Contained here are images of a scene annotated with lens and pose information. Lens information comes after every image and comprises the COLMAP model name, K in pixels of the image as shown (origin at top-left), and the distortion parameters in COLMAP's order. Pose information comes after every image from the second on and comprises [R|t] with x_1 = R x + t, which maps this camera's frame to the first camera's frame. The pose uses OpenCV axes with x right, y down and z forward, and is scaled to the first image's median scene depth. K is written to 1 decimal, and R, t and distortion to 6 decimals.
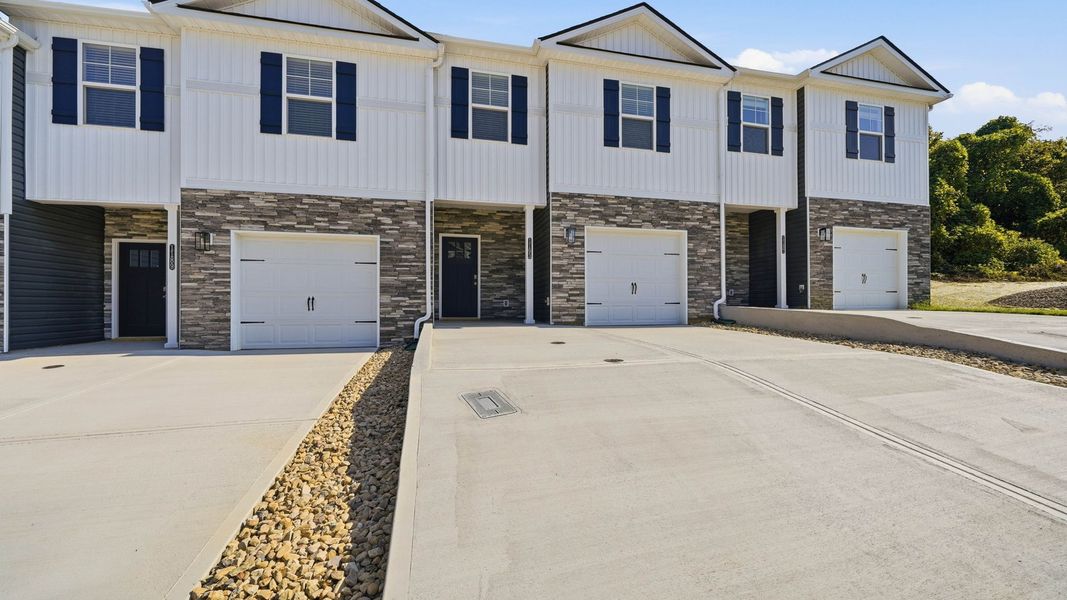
lens RADIAL K [[414.2, 0, 537.0], [0, 414.2, 302.2], [0, 0, 1]] dist [-0.006328, -0.000245]
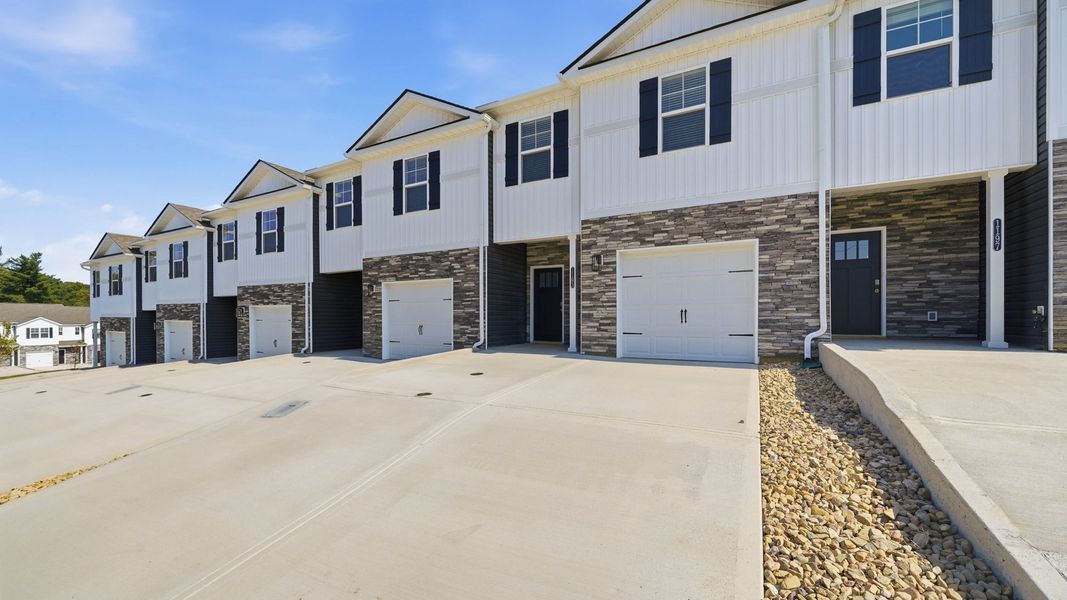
lens RADIAL K [[447.3, 0, 557.6], [0, 447.3, 320.0], [0, 0, 1]] dist [-0.004019, -0.000167]
pose [[0.729194, 0.005976, -0.684281, 0.713888], [0.002494, 0.999932, 0.011390, -0.039440], [0.684302, -0.010012, 0.729130, 0.175812]]
